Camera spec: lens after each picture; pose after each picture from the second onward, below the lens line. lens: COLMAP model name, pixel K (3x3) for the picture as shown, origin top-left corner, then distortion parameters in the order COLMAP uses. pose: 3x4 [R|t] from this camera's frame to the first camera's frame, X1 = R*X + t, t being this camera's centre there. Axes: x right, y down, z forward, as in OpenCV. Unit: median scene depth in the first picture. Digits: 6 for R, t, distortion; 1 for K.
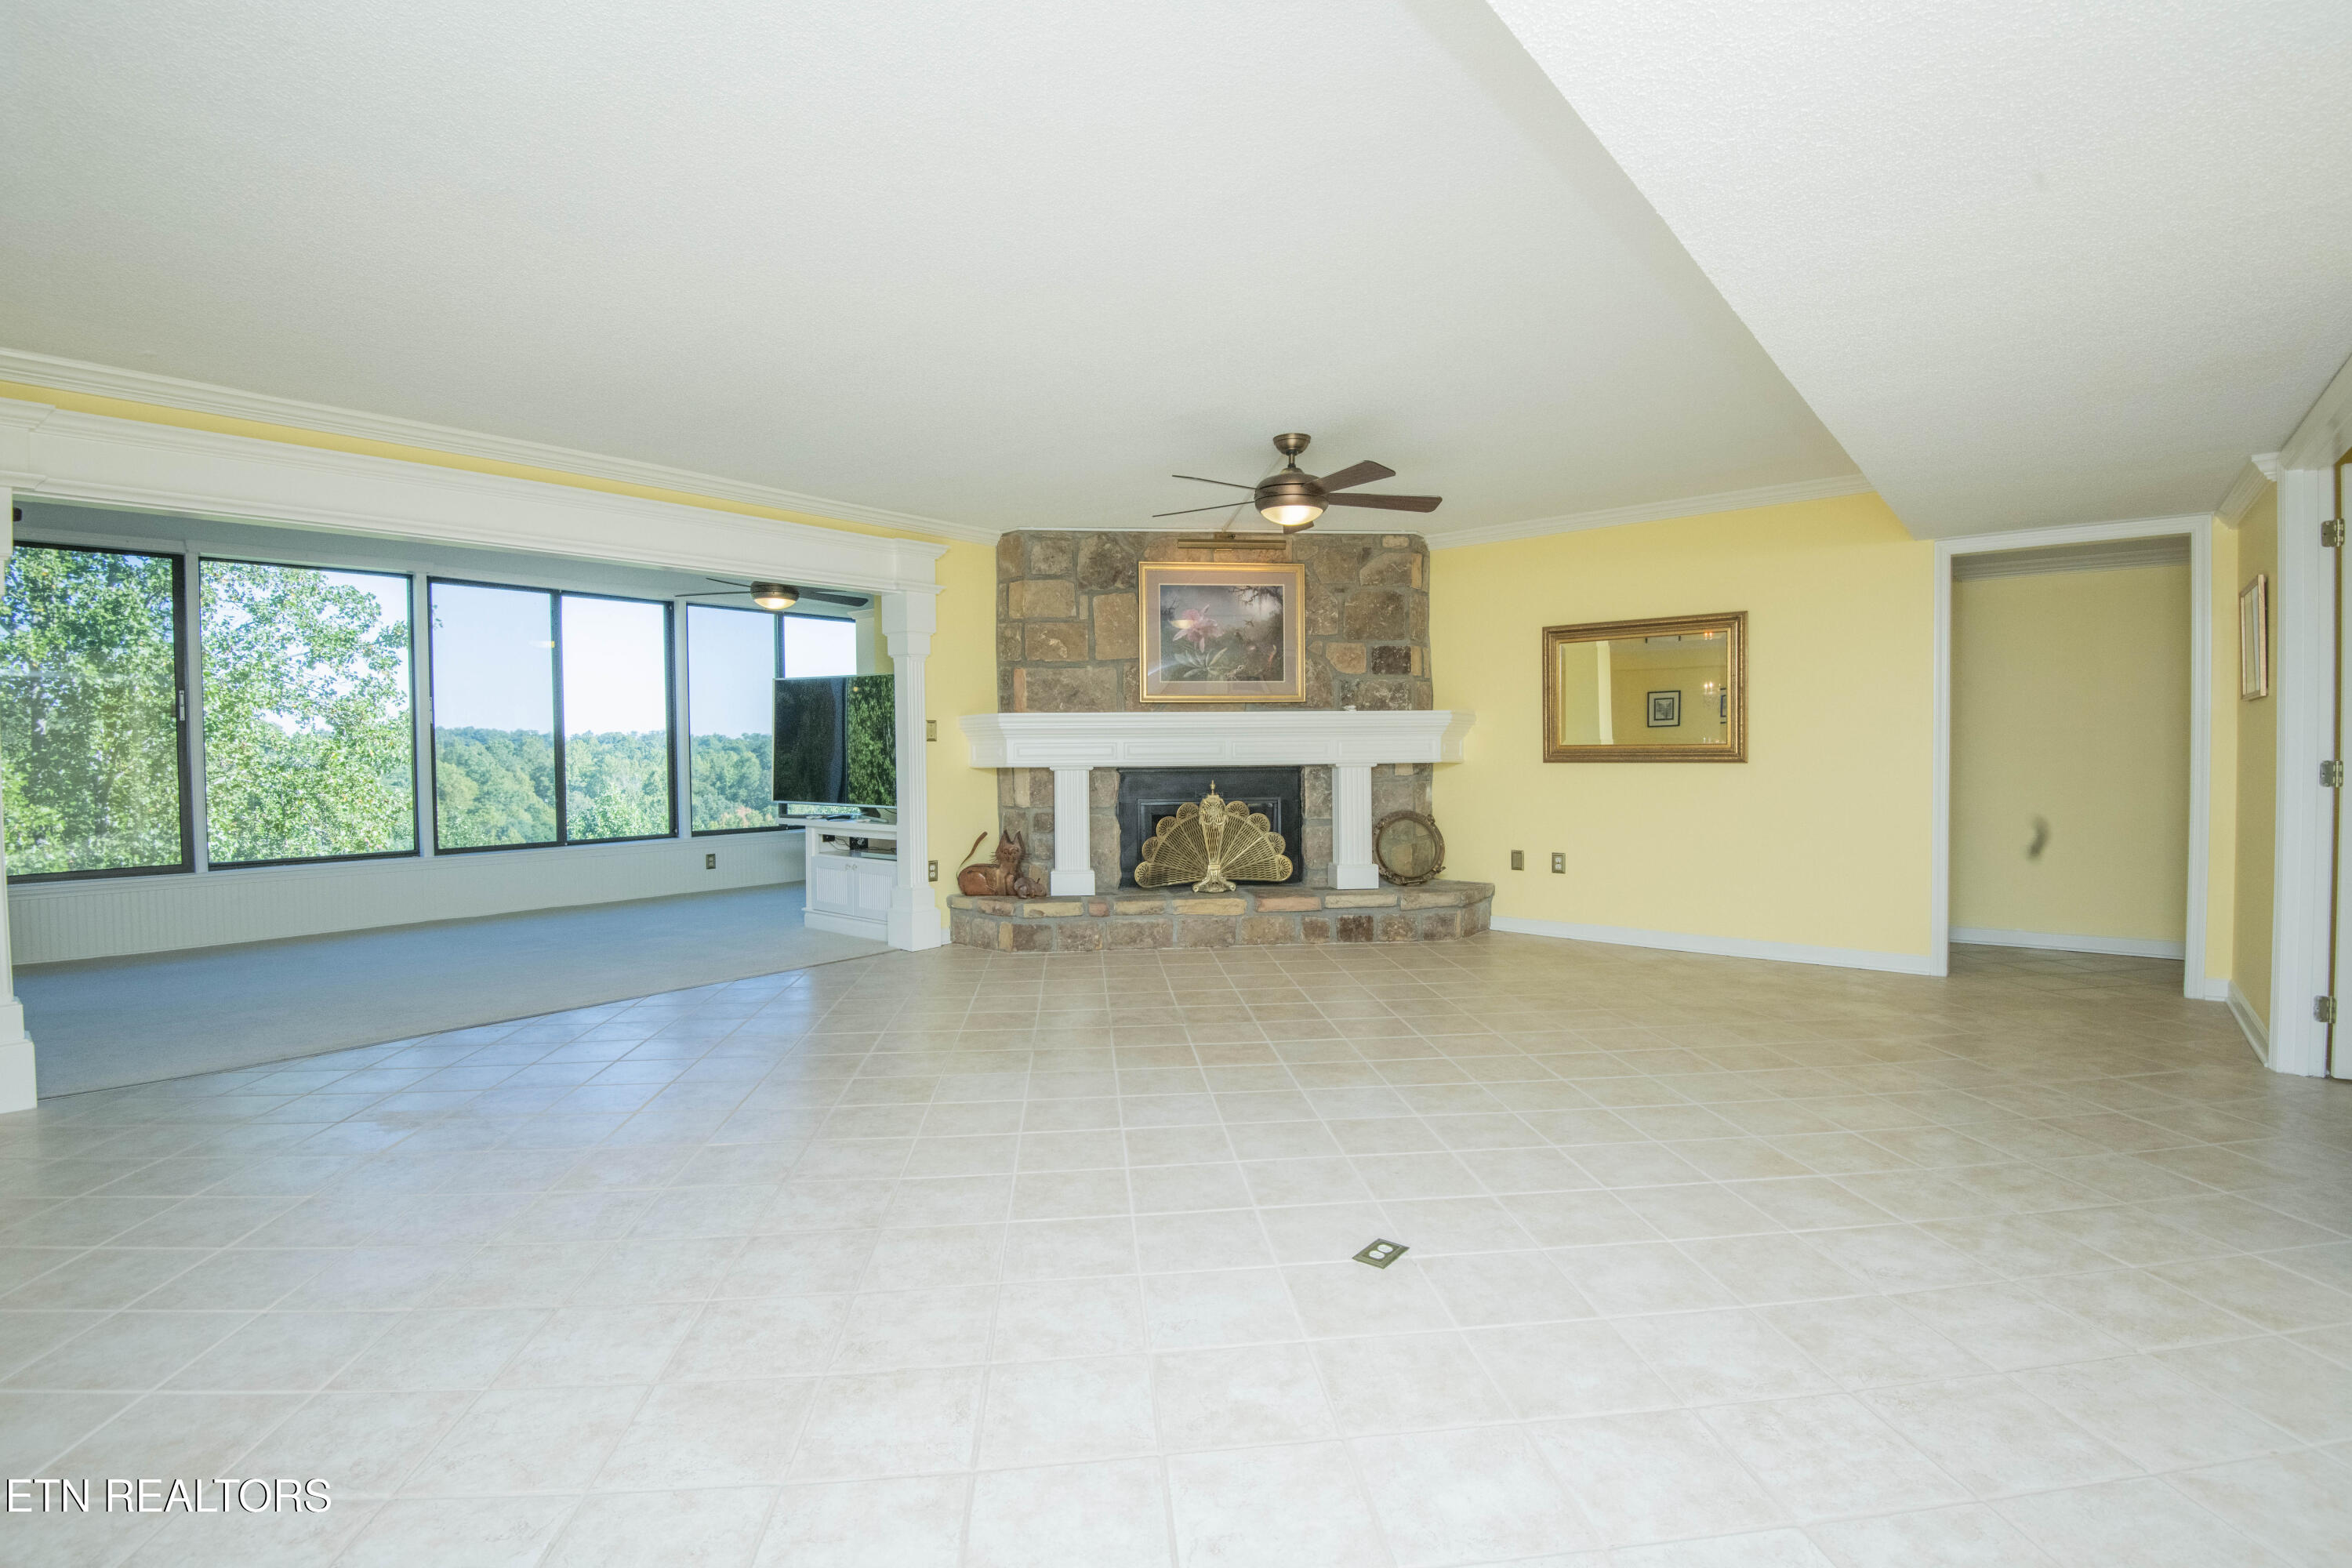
lens RADIAL K [[1098.5, 0, 1170.2], [0, 1098.5, 785.0], [0, 0, 1]] dist [-0.017467, -0.014869]
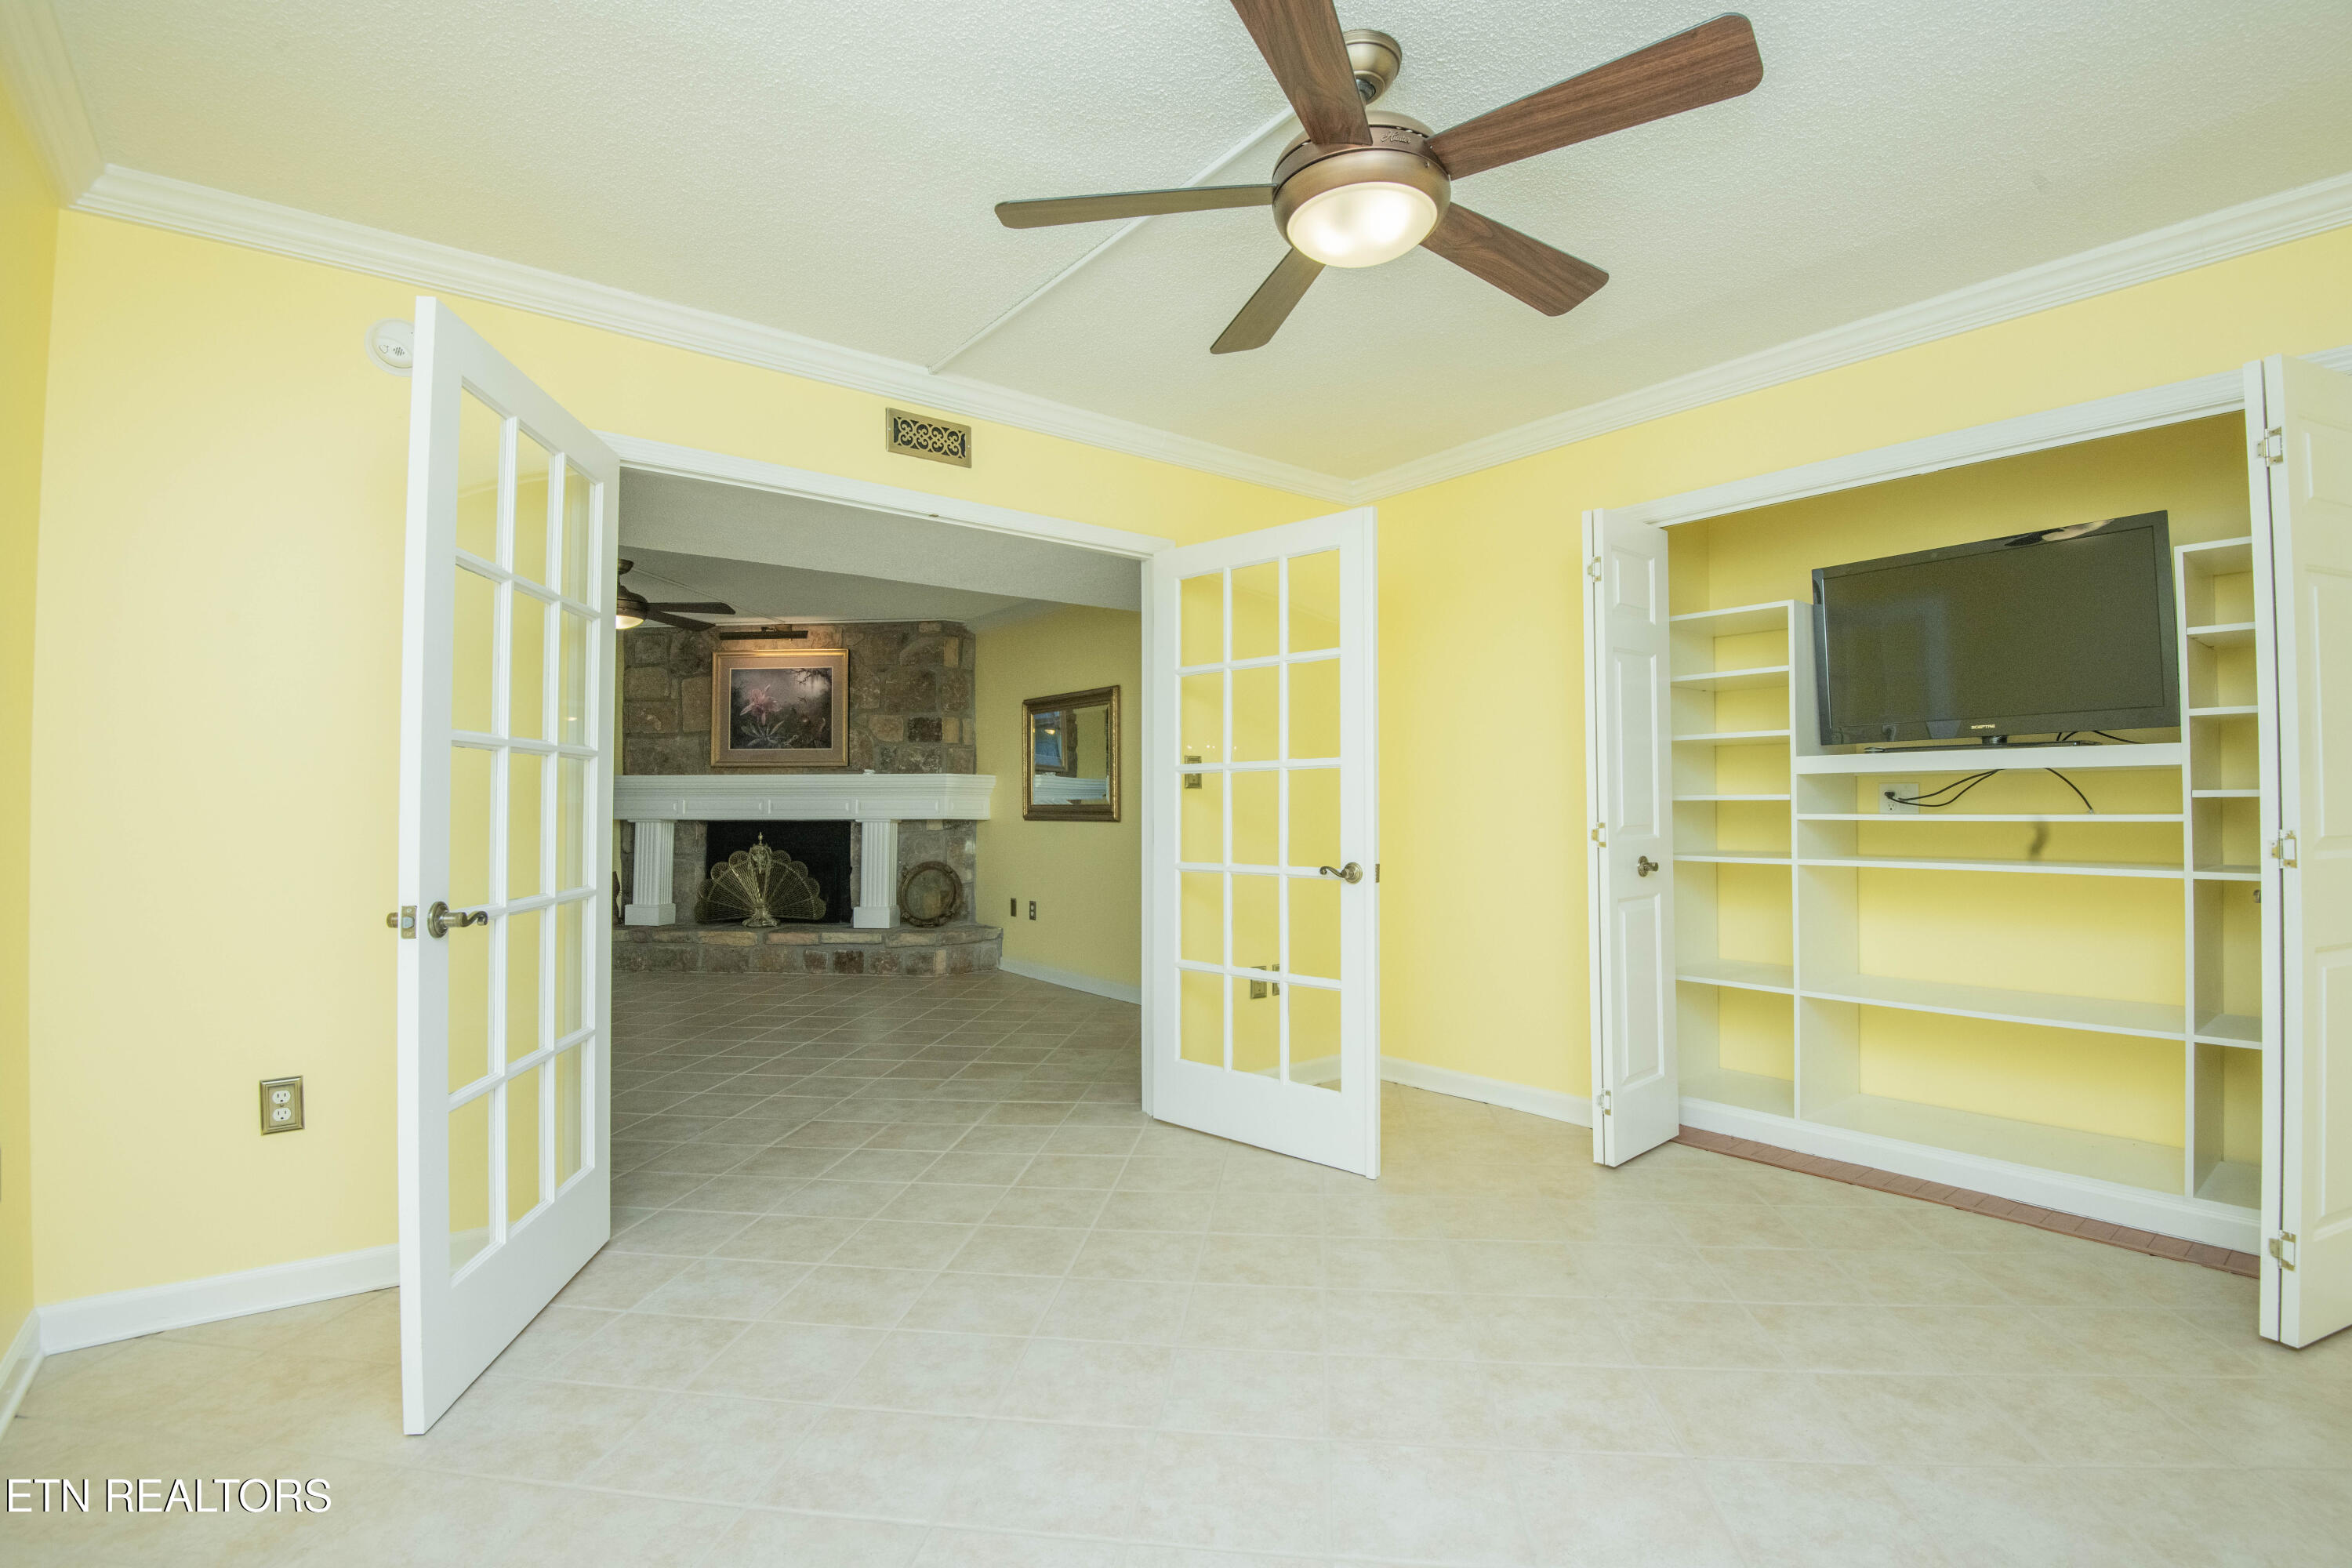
lens RADIAL K [[1098.5, 0, 1191.7], [0, 1098.5, 784.6], [0, 0, 1]] dist [-0.017467, -0.014869]
pose [[0.980073, 0.004544, -0.198586, 0.718133], [-0.012641, 0.999139, -0.039525, -0.014657], [0.198235, 0.041248, 0.979286, -0.069662]]
